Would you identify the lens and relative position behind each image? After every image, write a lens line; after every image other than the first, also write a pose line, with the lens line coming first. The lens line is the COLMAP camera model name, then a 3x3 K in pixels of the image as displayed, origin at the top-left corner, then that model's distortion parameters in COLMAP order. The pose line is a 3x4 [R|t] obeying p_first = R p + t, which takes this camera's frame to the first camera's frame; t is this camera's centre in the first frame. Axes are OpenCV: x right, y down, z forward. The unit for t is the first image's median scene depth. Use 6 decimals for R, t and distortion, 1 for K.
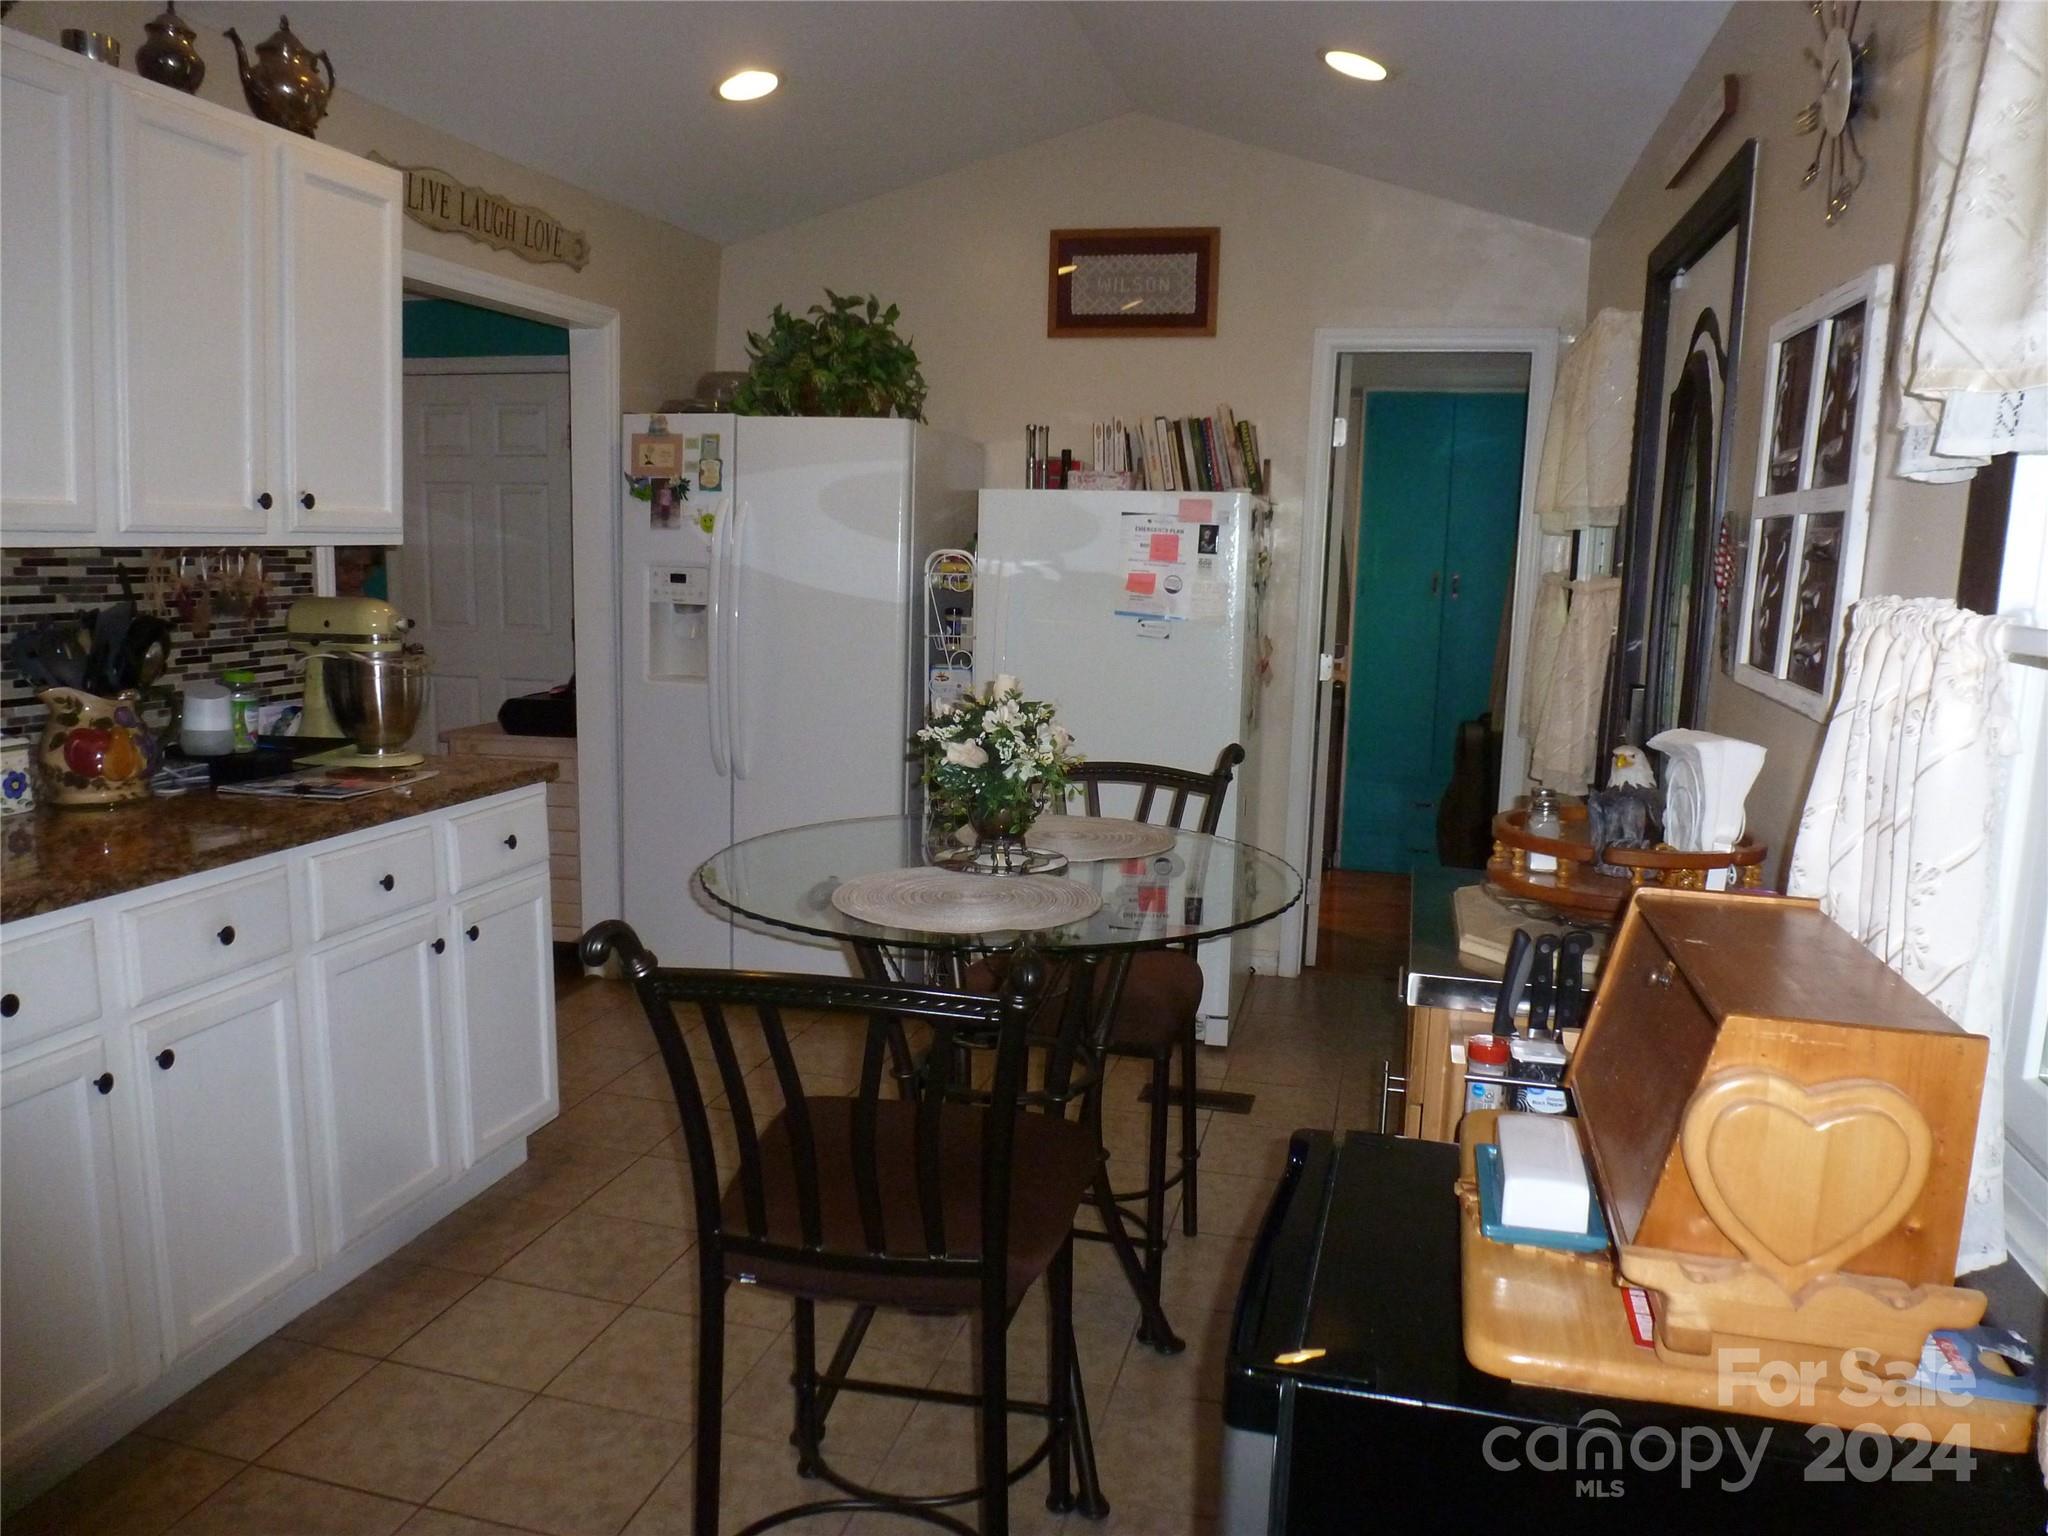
lens RADIAL K [[1497.3, 0, 1029.3], [0, 1497.3, 768.9], [0, 0, 1]] dist [-0.031799, 0.007436]
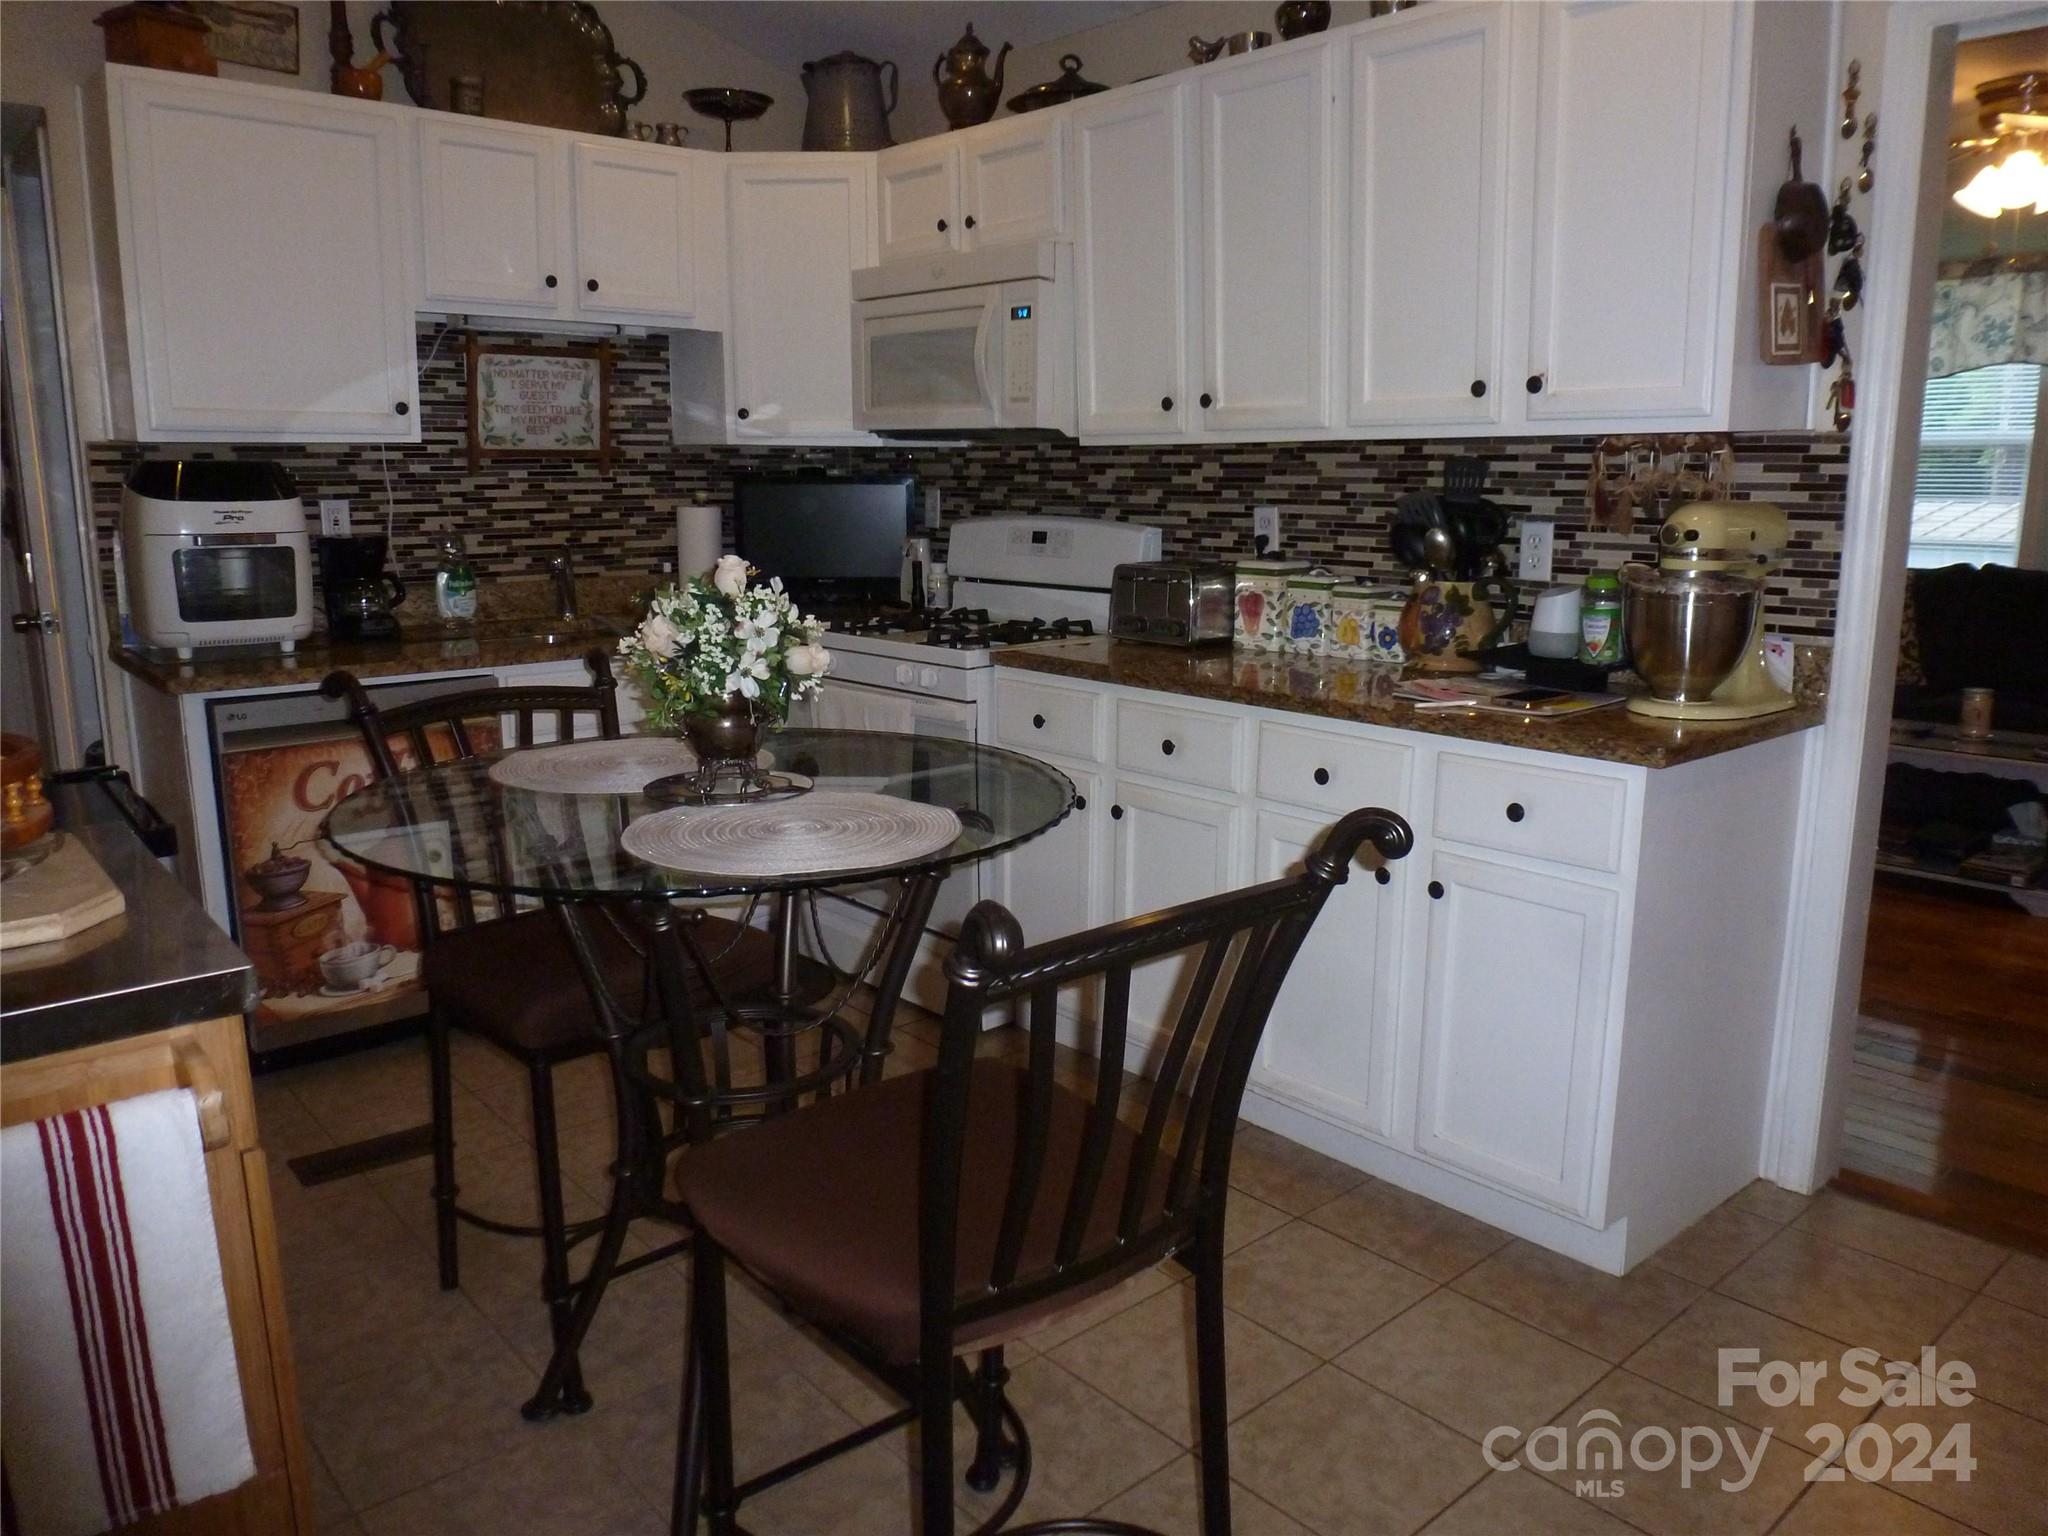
lens RADIAL K [[1497.3, 0, 1006.5], [0, 1497.3, 762.6], [0, 0, 1]] dist [-0.031799, 0.007436]
pose [[-0.587929, 0.120708, -0.799856, 0.478810], [-0.146294, 0.956632, 0.251900, -0.146582], [0.795574, 0.265113, -0.544773, 1.358679]]
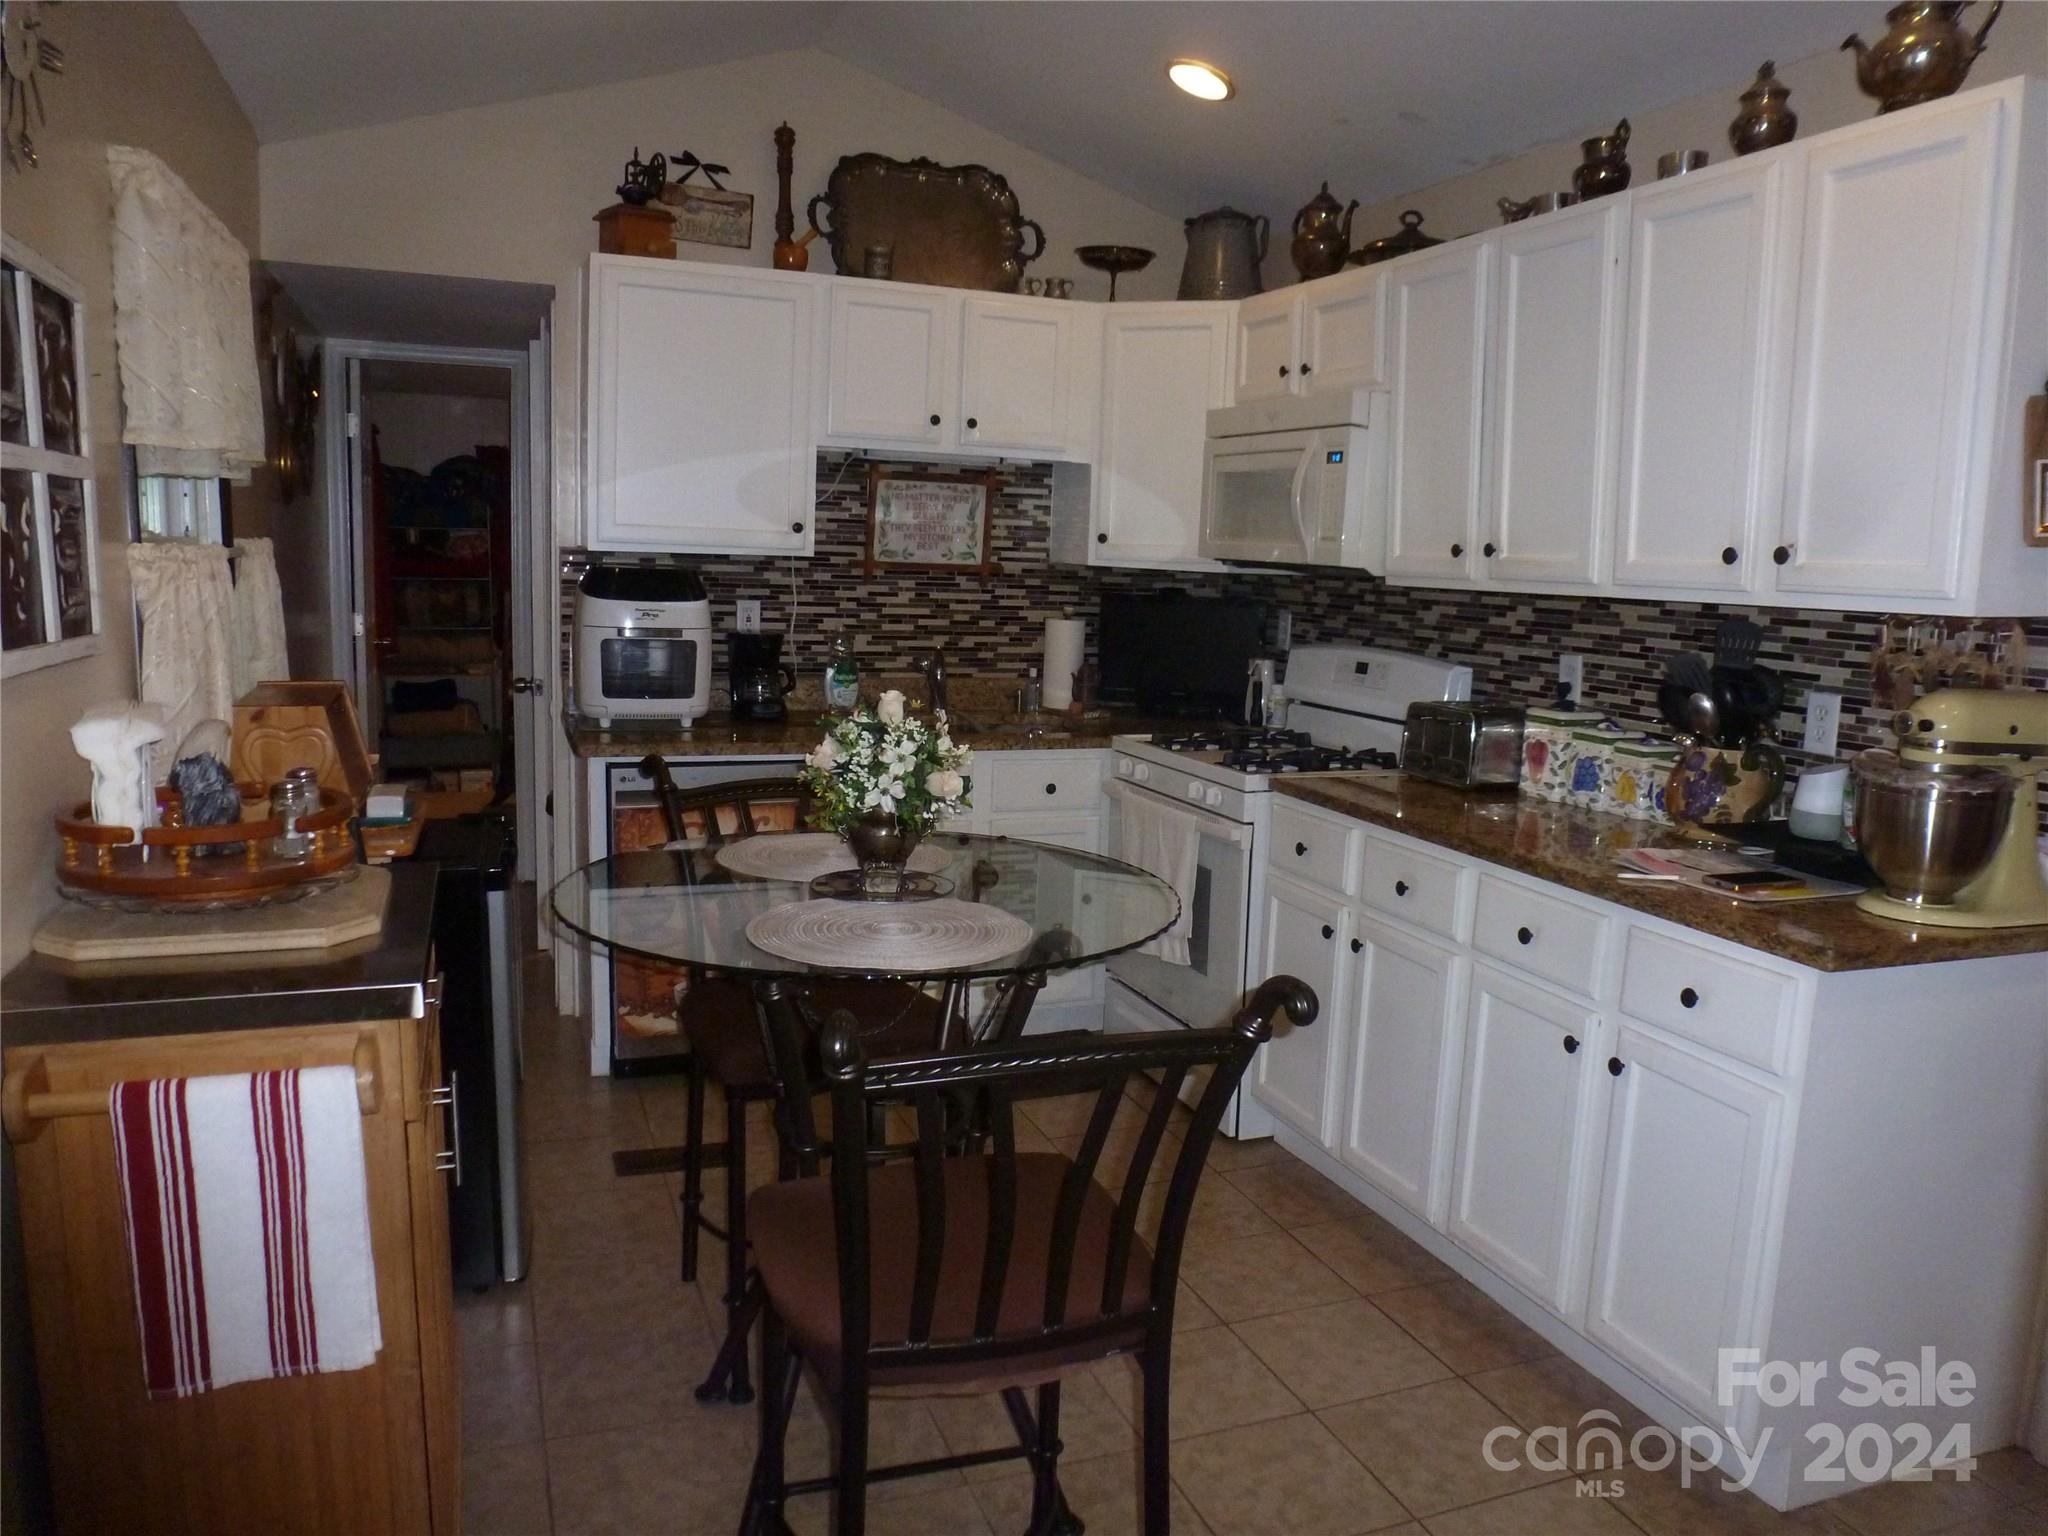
lens RADIAL K [[1497.3, 0, 1023.0], [0, 1497.3, 772.5], [0, 0, 1]] dist [-0.031799, 0.007436]
pose [[-0.827036, 0.018644, -0.561840, 0.390199], [-0.151324, 0.955174, 0.254448, -0.221745], [0.541399, 0.295457, -0.787142, 1.550454]]
